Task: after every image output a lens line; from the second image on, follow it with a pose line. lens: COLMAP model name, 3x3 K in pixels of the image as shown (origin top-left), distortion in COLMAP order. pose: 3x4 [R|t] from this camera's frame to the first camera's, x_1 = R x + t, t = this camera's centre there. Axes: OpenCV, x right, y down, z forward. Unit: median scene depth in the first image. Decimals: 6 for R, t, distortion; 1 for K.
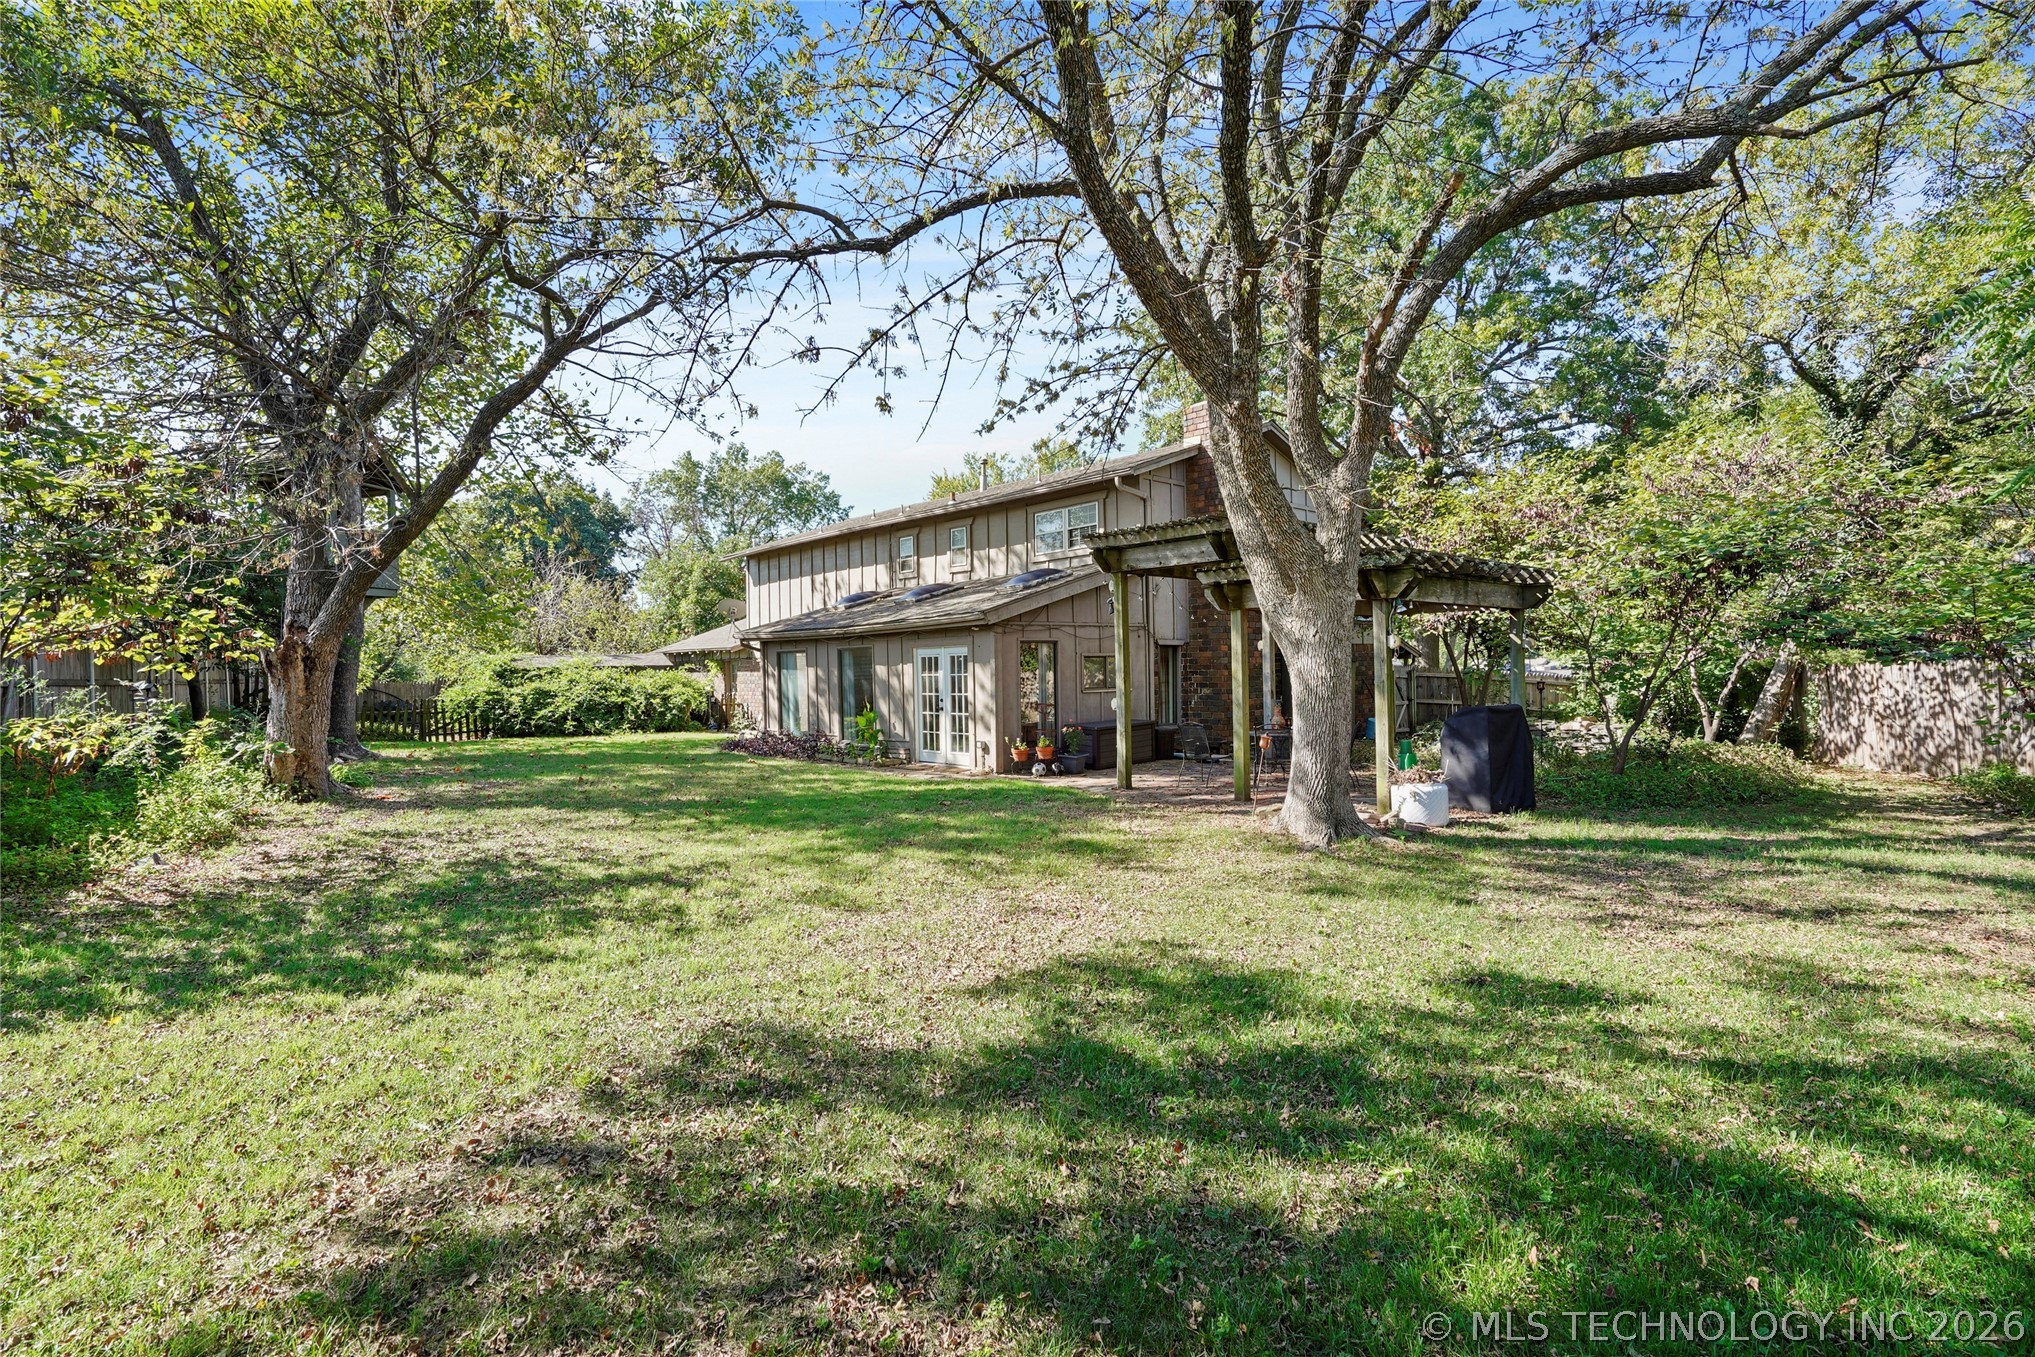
lens RADIAL K [[979.6, 0, 1017.5], [0, 979.6, 678.5], [0, 0, 1]] dist [0.000030, 0.000195]
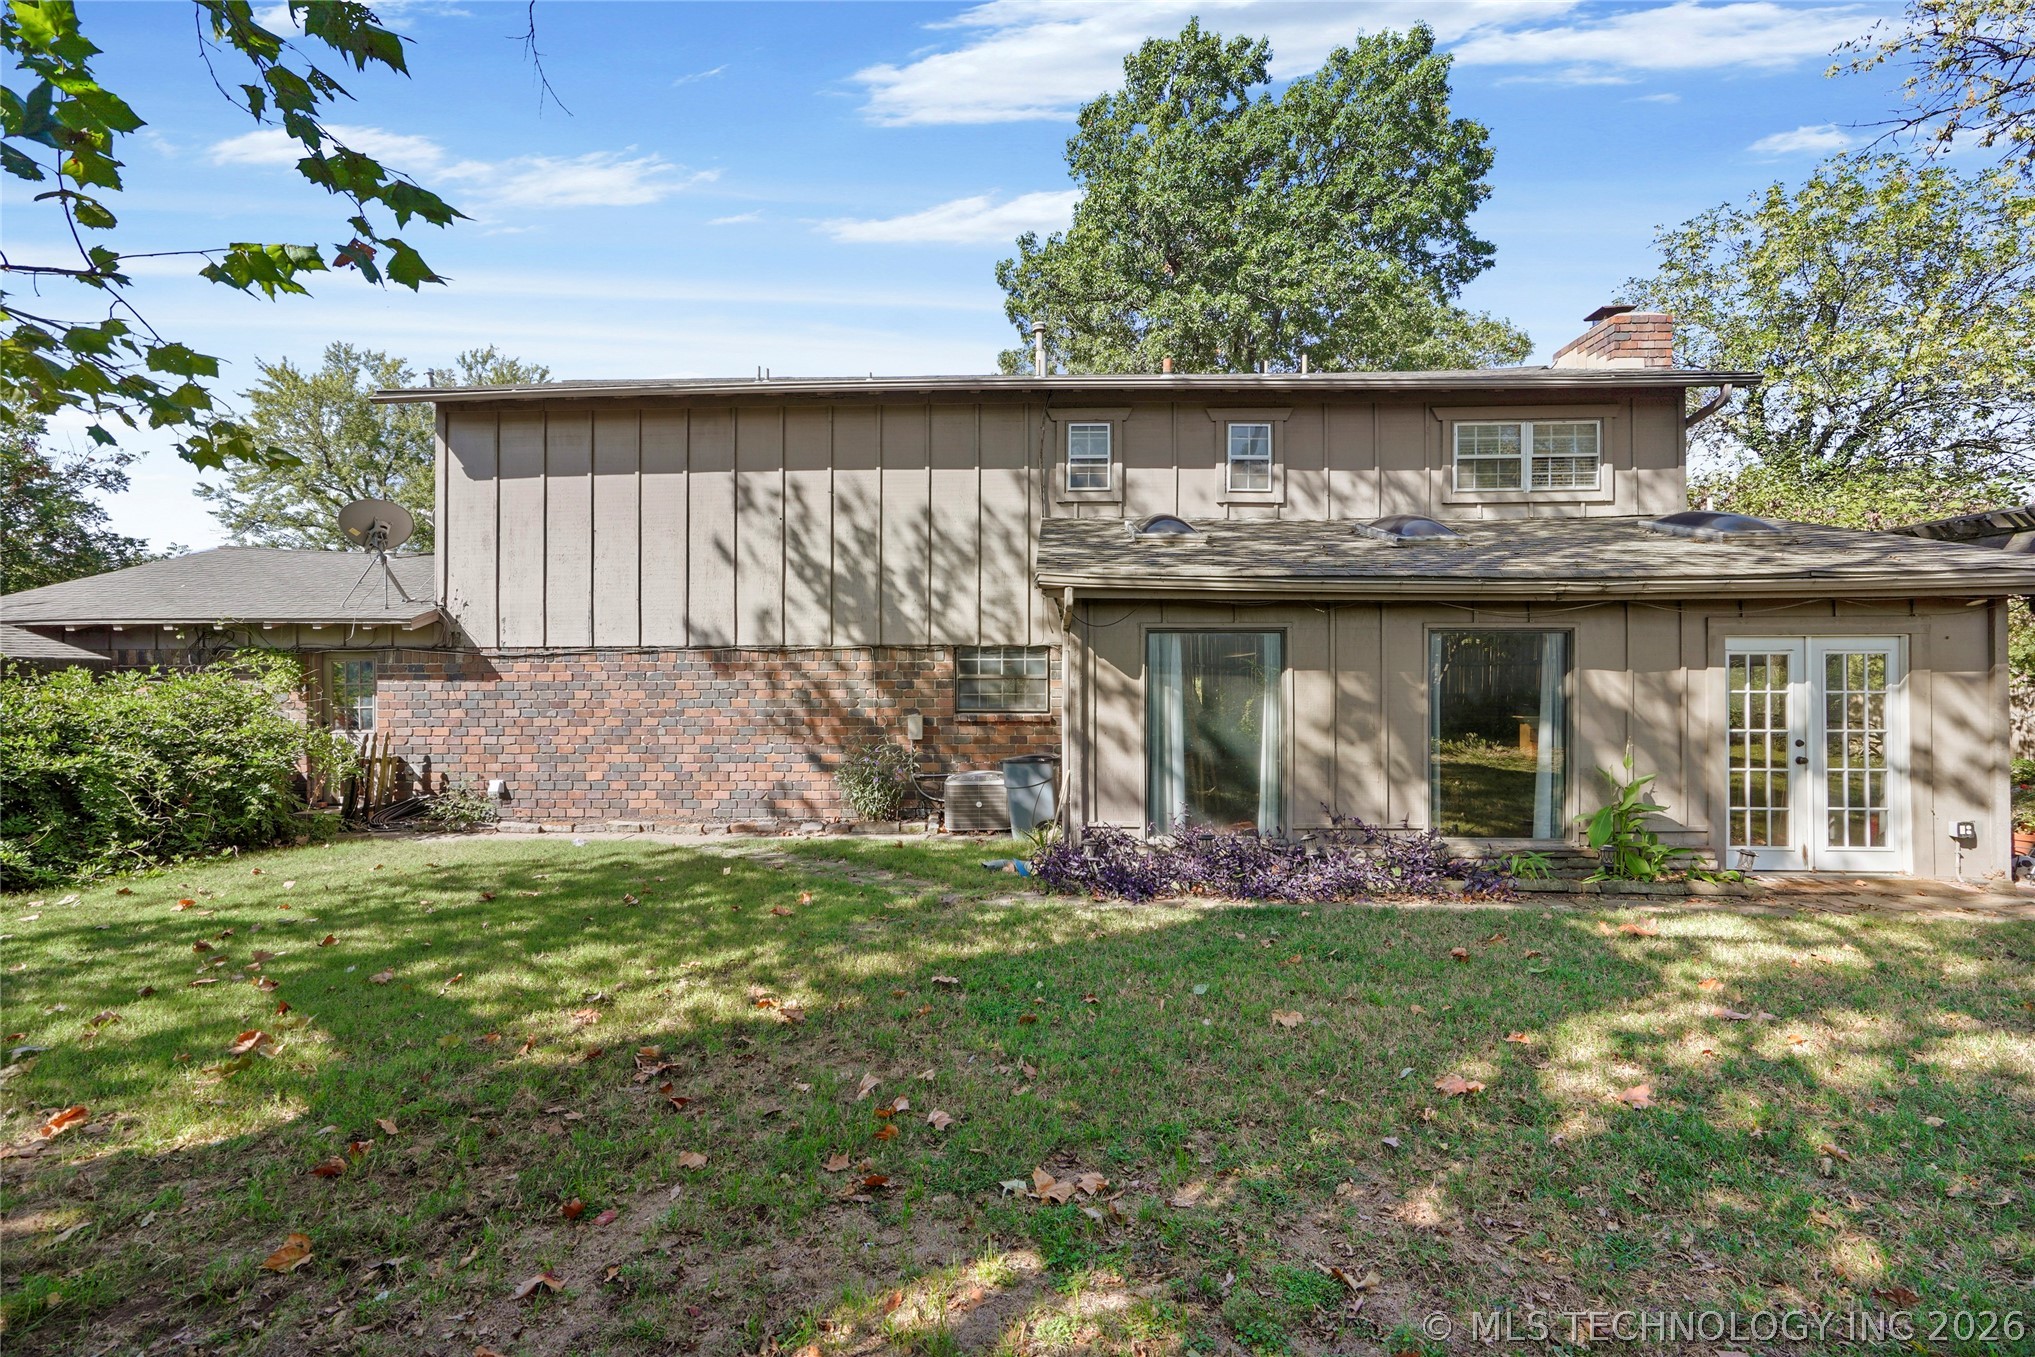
lens RADIAL K [[979.6, 0, 1017.5], [0, 979.6, 678.5], [0, 0, 1]] dist [0.000030, 0.000195]
pose [[0.711744, 0.010769, 0.702356, -0.597264], [0.000847, 0.999869, -0.016189, -0.002879], [-0.702438, 0.012117, 0.711642, 0.796910]]
